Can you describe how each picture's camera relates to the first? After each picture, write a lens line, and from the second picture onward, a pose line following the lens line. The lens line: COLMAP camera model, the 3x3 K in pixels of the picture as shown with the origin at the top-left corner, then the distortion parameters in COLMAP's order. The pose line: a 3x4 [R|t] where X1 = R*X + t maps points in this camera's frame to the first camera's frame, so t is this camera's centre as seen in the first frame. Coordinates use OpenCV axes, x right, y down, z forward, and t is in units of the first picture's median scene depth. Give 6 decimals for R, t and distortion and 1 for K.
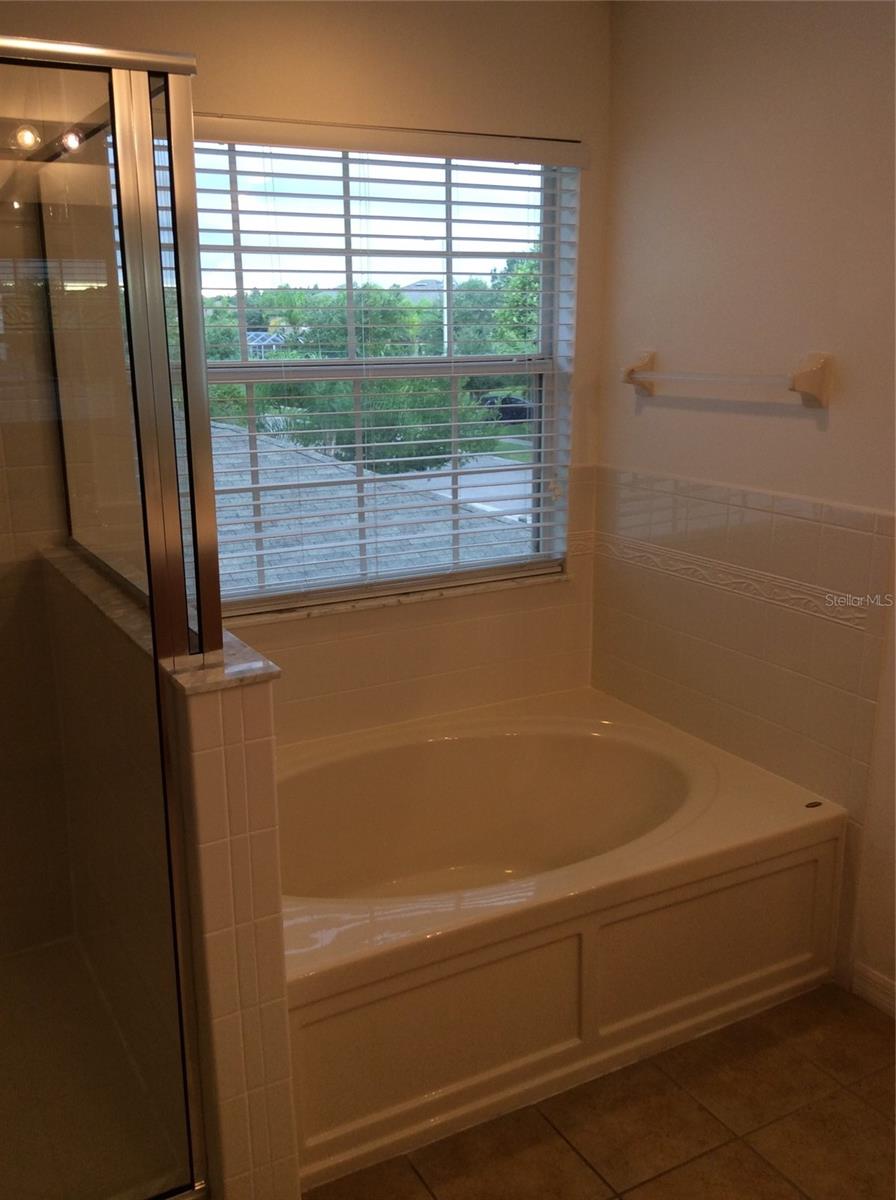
lens RADIAL K [[1094.8, 0, 448.0], [0, 1094.8, 600.0], [0, 0, 1]] dist [0.185109, -0.382122]
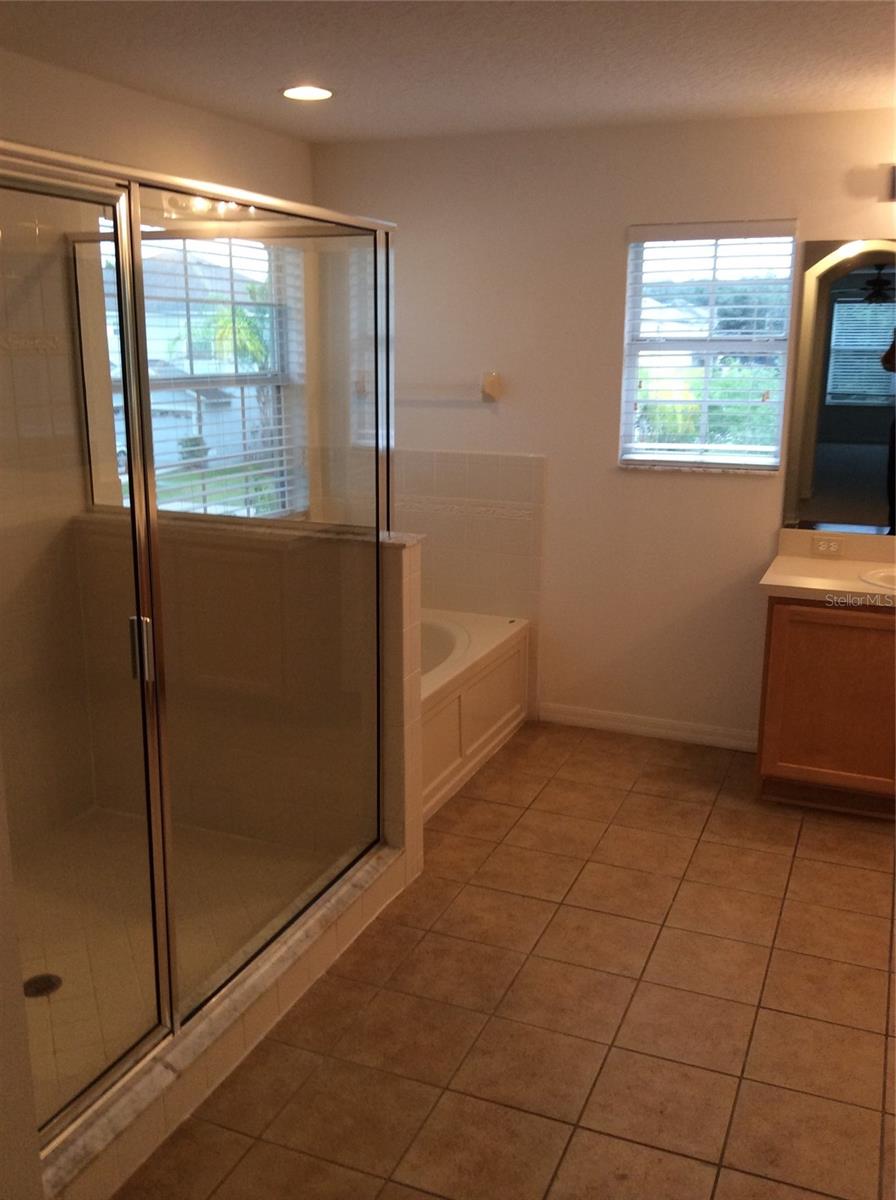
lens RADIAL K [[1094.8, 0, 448.0], [0, 1094.8, 600.0], [0, 0, 1]] dist [0.185109, -0.382122]
pose [[0.779367, -0.130868, 0.612748, -0.832862], [0.142655, 0.989322, 0.029849, 0.080372], [-0.610112, 0.064148, 0.789714, -0.338852]]
